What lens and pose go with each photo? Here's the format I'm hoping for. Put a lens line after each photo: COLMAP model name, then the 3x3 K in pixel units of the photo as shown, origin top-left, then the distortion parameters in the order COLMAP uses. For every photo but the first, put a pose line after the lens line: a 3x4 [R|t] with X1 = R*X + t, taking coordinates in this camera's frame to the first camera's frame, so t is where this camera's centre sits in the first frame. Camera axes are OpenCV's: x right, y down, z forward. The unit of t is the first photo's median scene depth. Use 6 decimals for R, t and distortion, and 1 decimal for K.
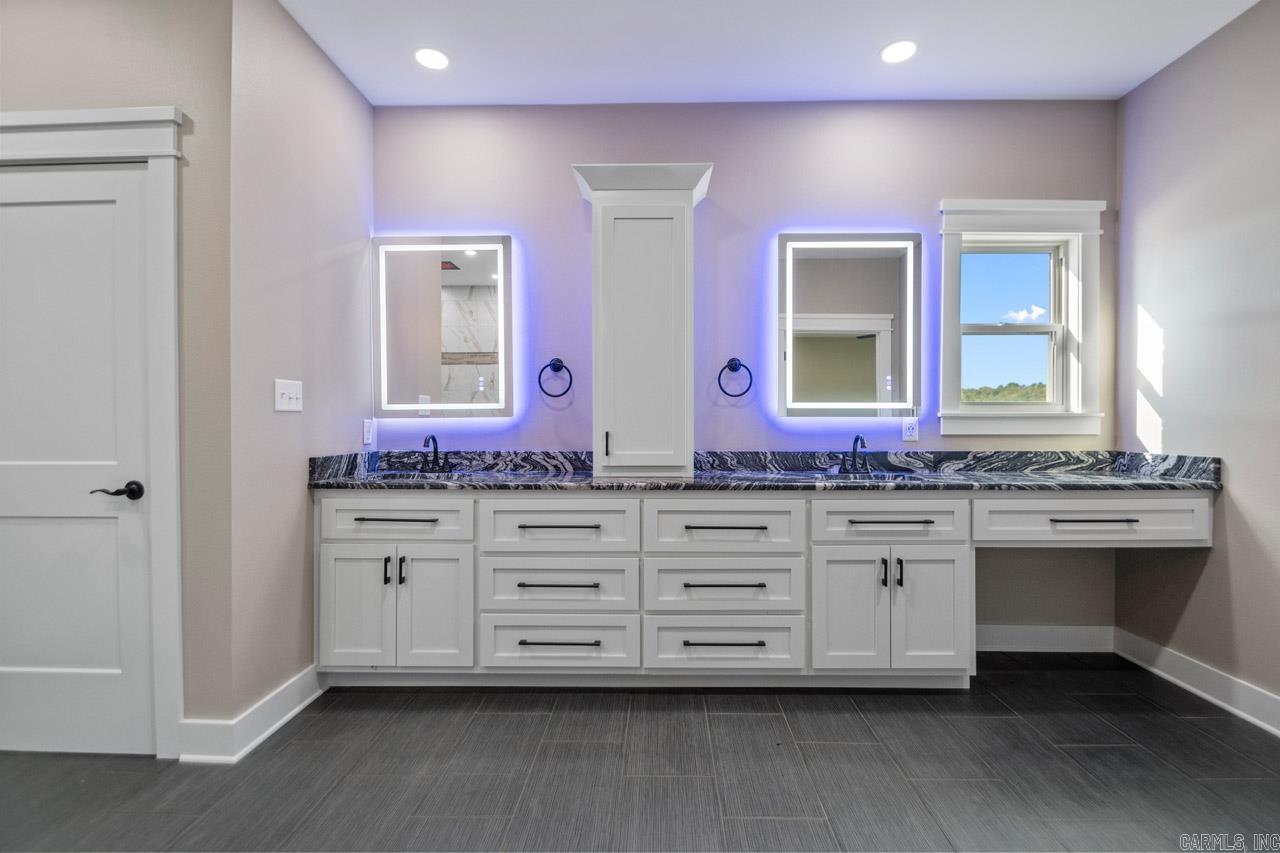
lens RADIAL K [[598.0, 0, 648.9], [0, 598.0, 423.1], [0, 0, 1]] dist [0.017984, -0.014716]
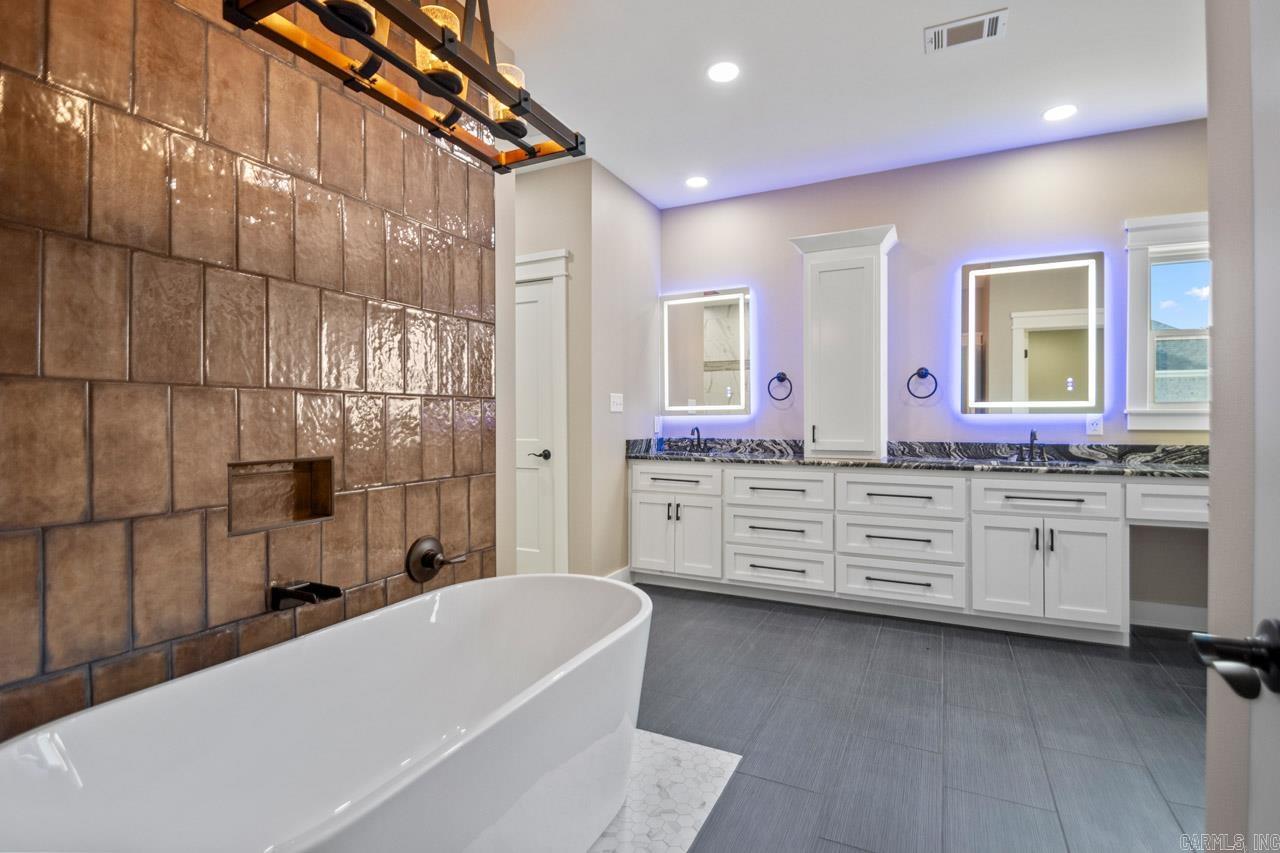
lens RADIAL K [[598.0, 0, 654.2], [0, 598.0, 421.3], [0, 0, 1]] dist [0.017984, -0.014716]
pose [[0.910593, 0.002045, -0.413298, 0.181722], [-0.000727, 0.999994, 0.003345, 0.000963], [0.413303, -0.002746, 0.910590, -0.459450]]
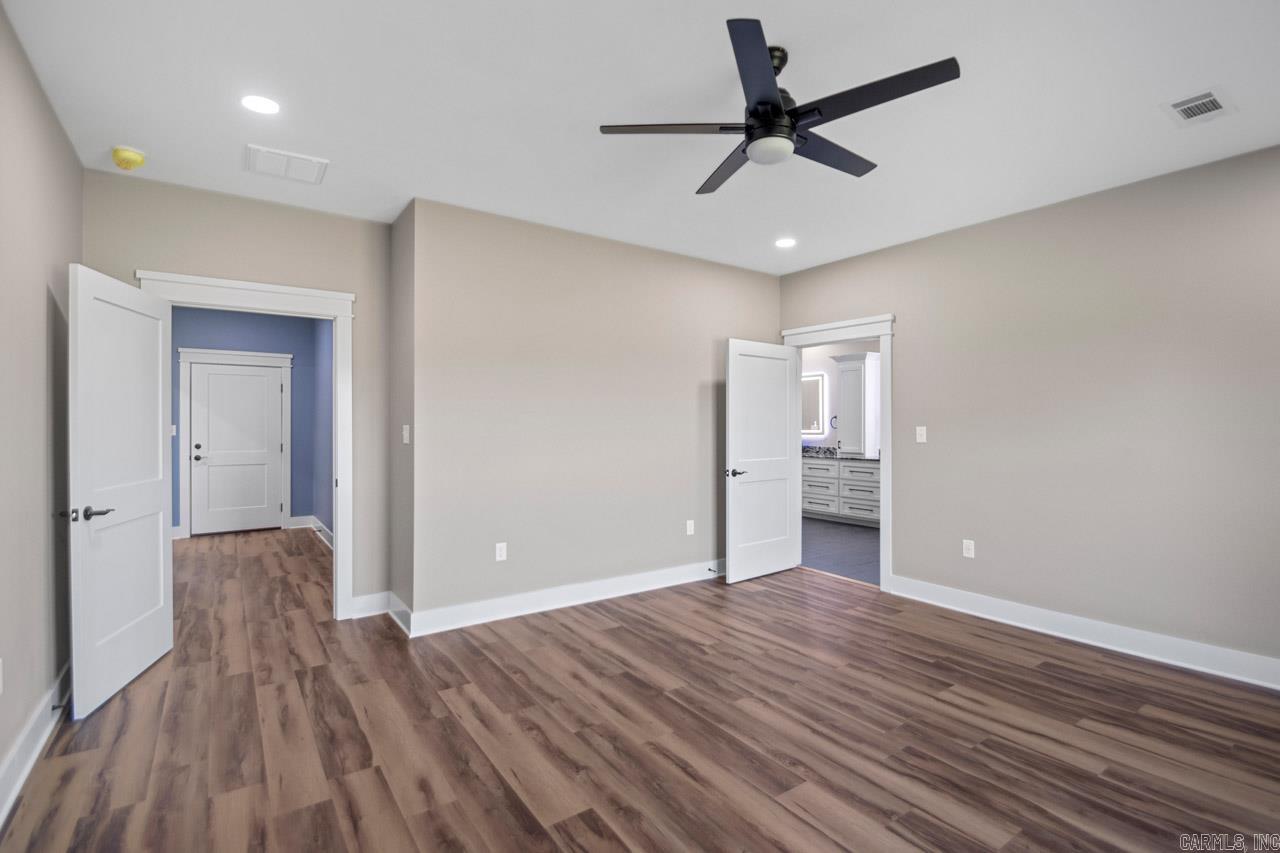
lens RADIAL K [[598.0, 0, 638.7], [0, 598.0, 425.0], [0, 0, 1]] dist [0.017984, -0.014716]
pose [[0.586916, -0.001279, -0.809647, 1.969989], [-0.000398, 0.999998, -0.001869, -0.067008], [0.809648, 0.001419, 0.586914, -1.779371]]
